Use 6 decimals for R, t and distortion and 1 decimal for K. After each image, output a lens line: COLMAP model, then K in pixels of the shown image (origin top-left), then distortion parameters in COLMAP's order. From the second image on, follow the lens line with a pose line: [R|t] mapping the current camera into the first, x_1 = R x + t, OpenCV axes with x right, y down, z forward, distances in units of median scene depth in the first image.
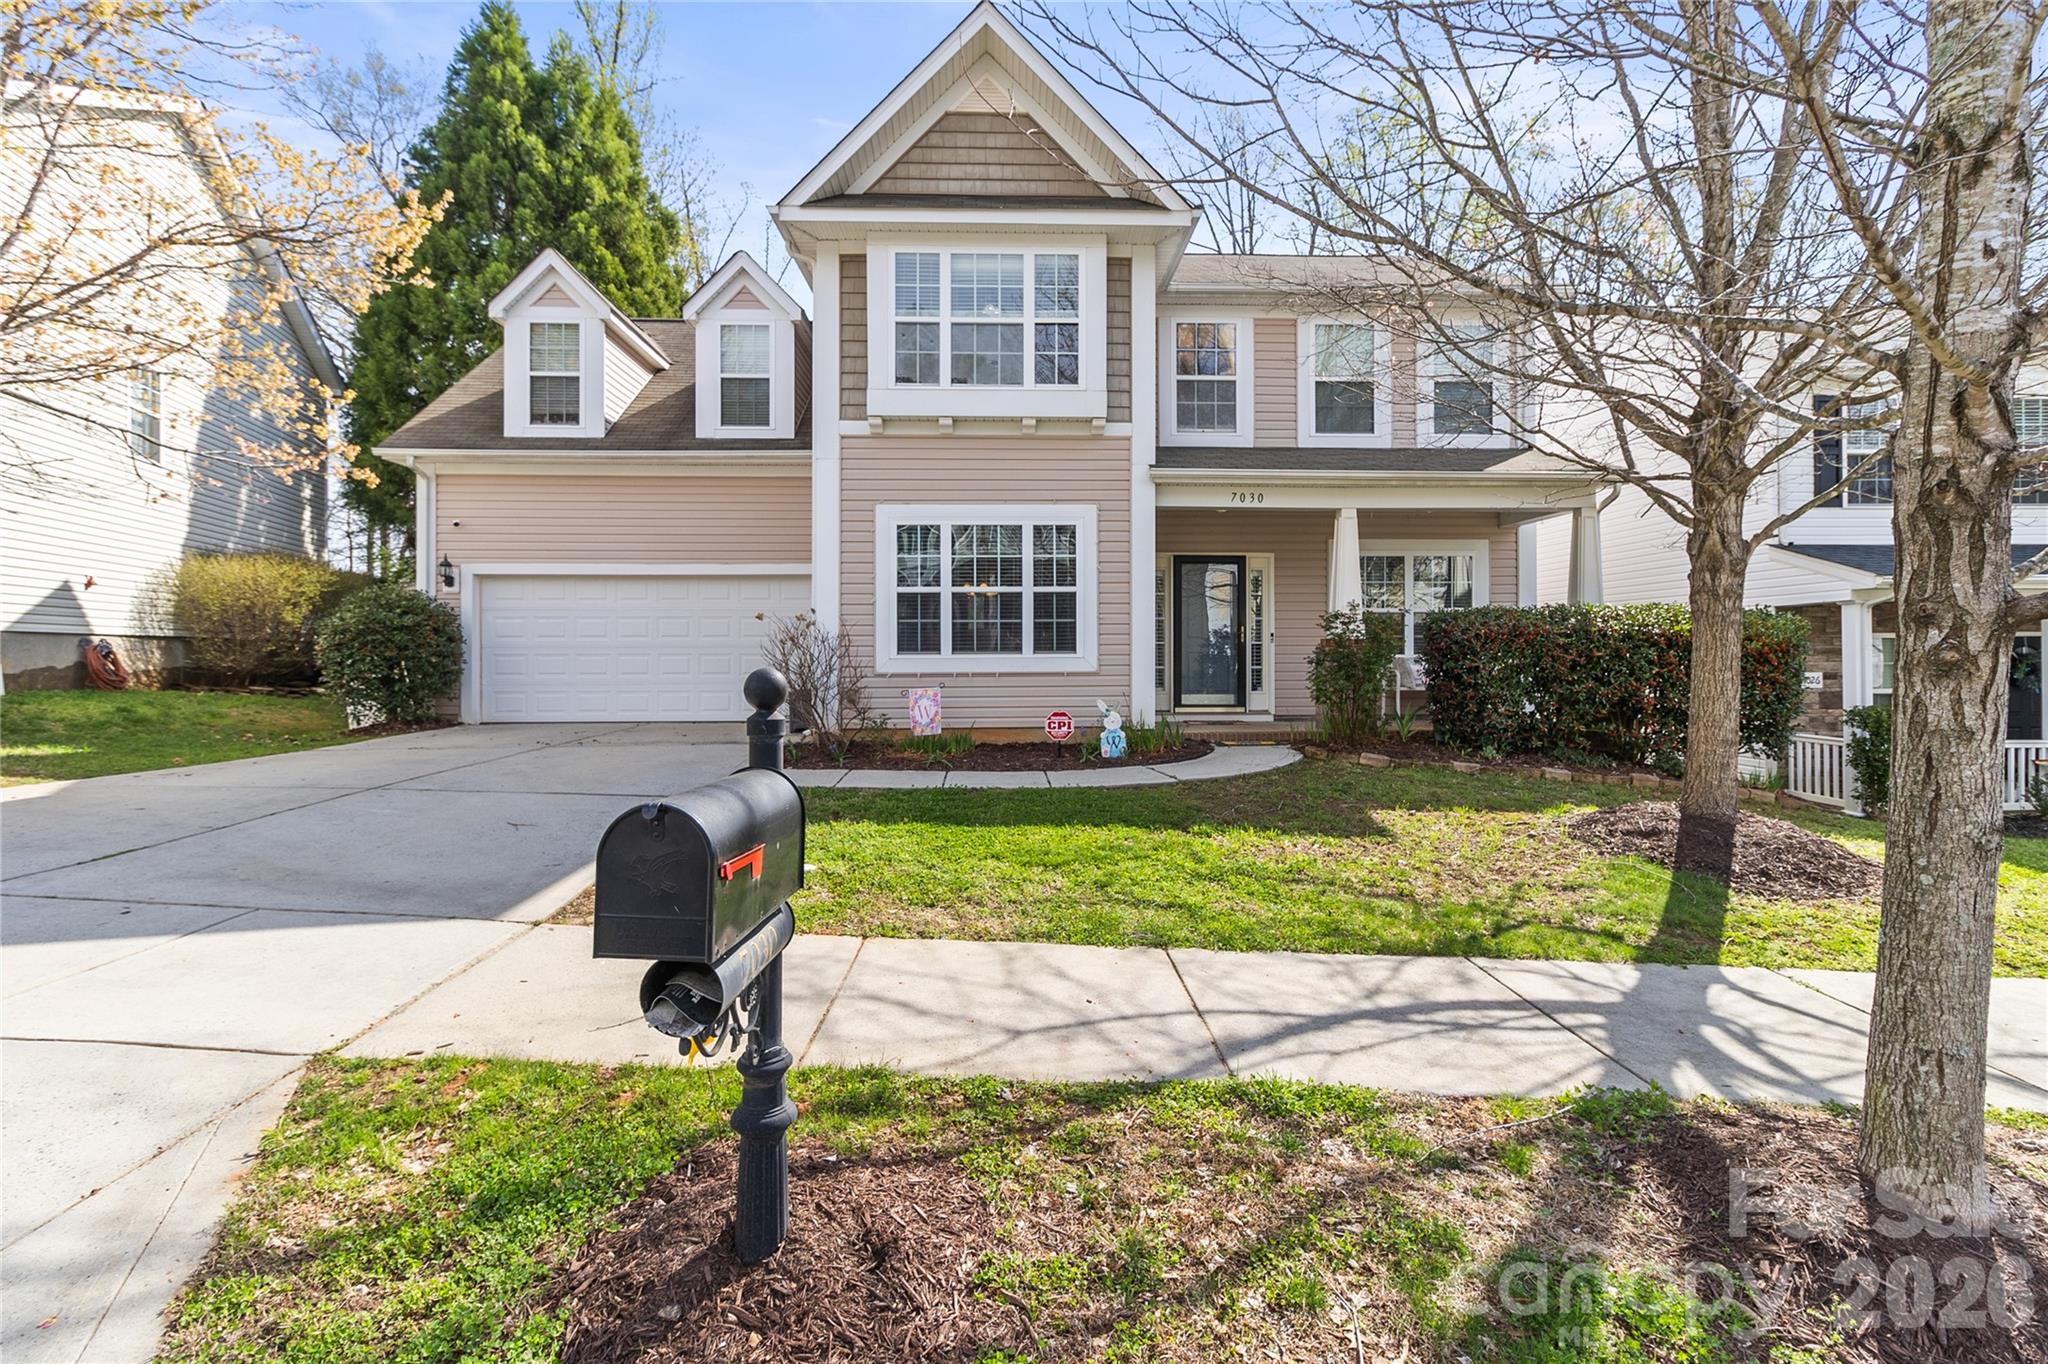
lens RADIAL K [[950.1, 0, 1028.8], [0, 950.1, 658.7], [0, 0, 1]] dist [0.010192, -0.000401]
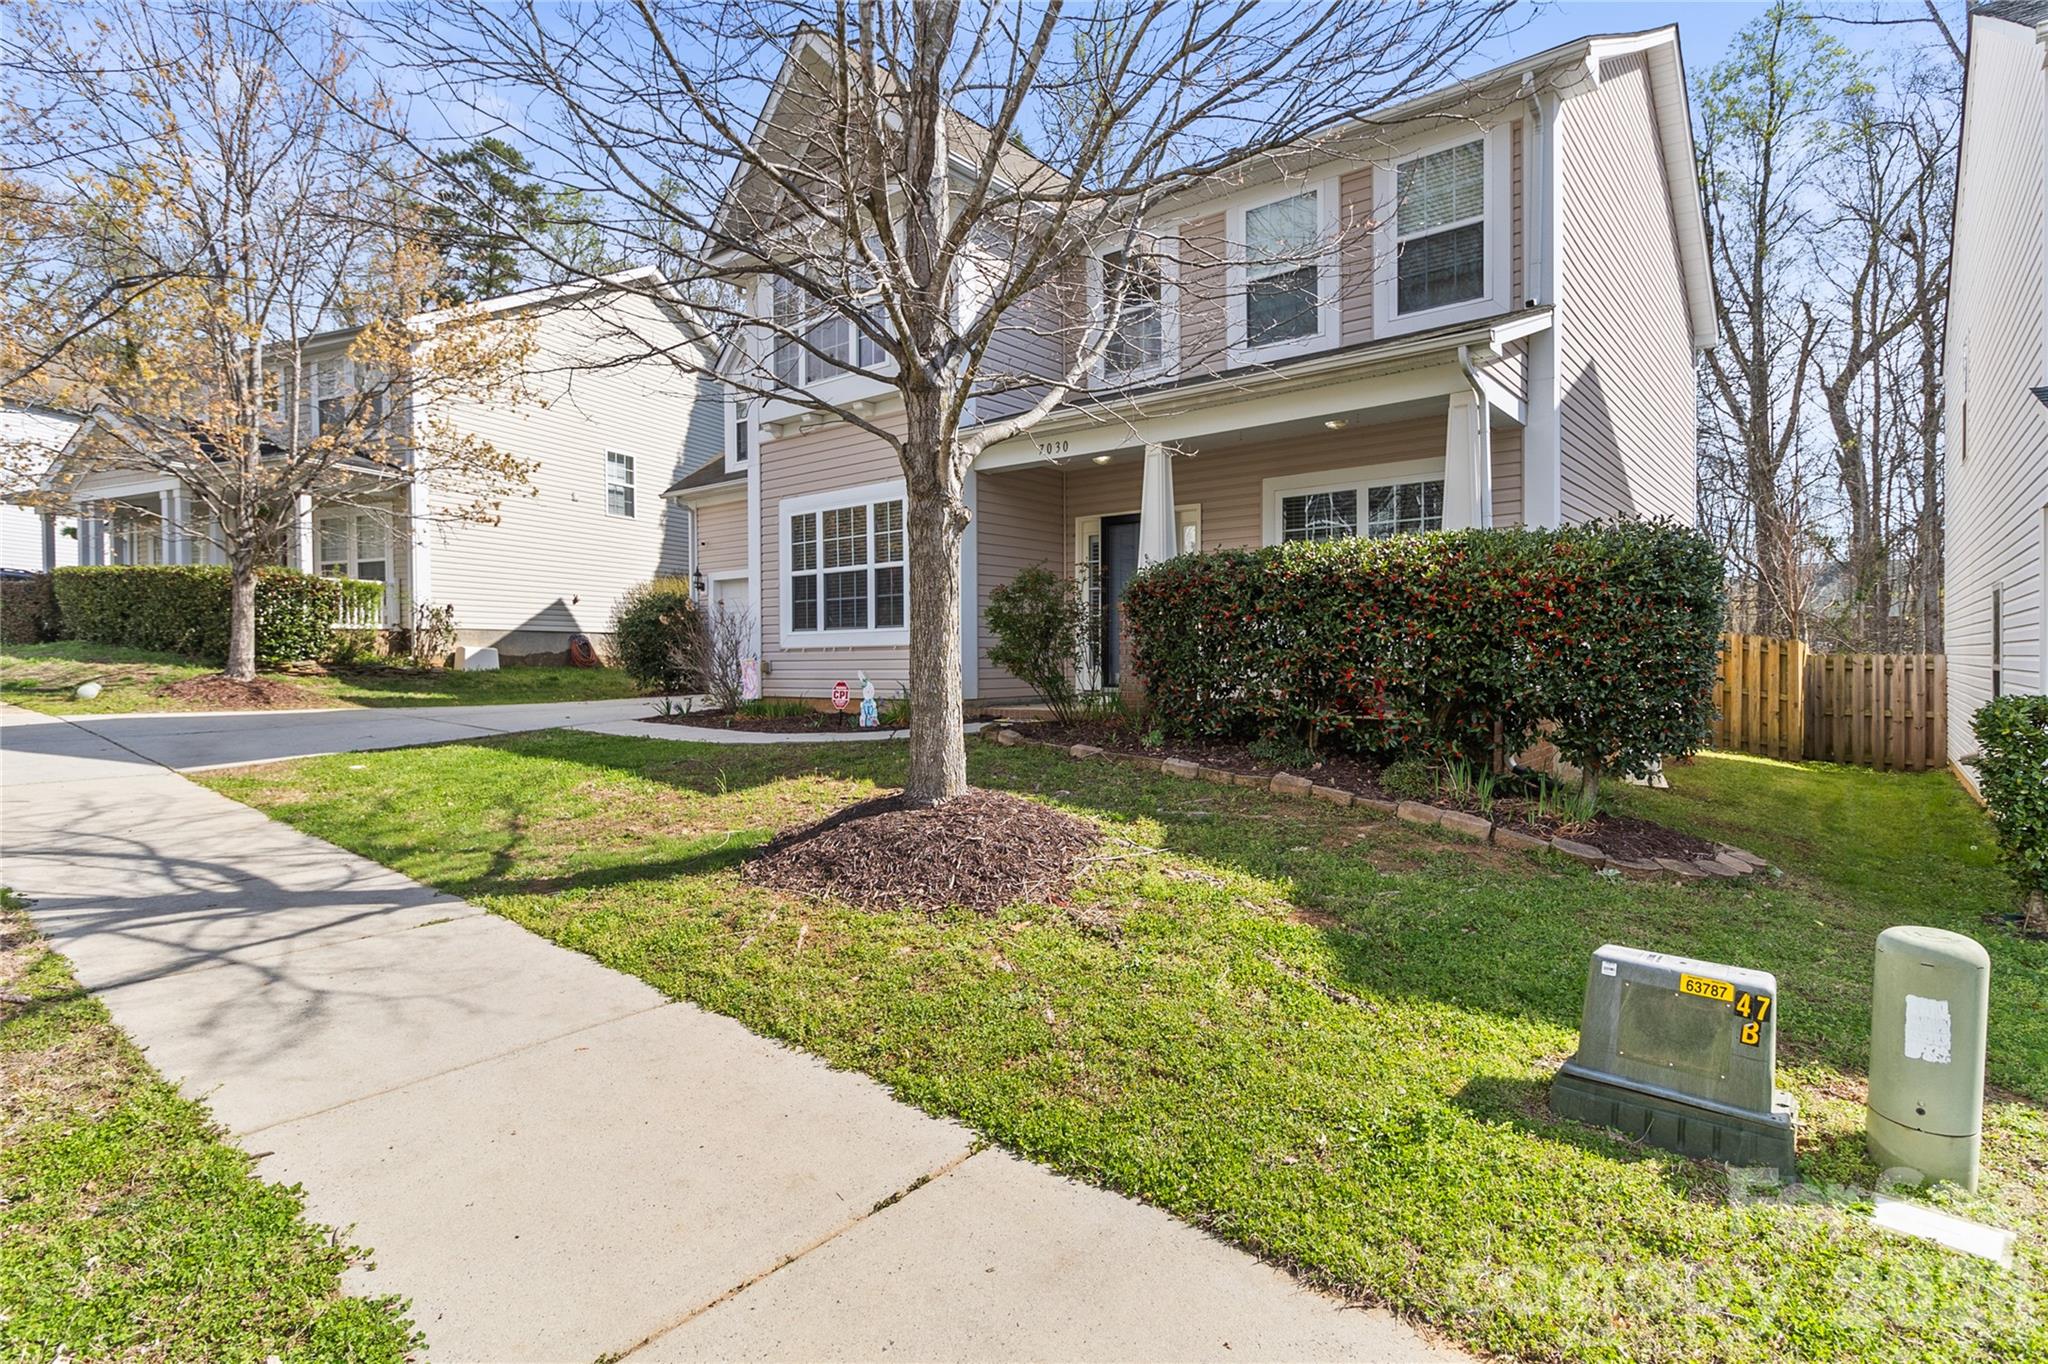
lens RADIAL K [[1039.5, 0, 1018.1], [0, 1039.5, 663.3], [0, 0, 1]] dist [0.002877, 0.000513]
pose [[0.757552, -0.001881, -0.652772, 0.861365], [0.004984, 0.999983, 0.002902, 0.030304], [0.652755, -0.005452, 0.757549, 0.244453]]
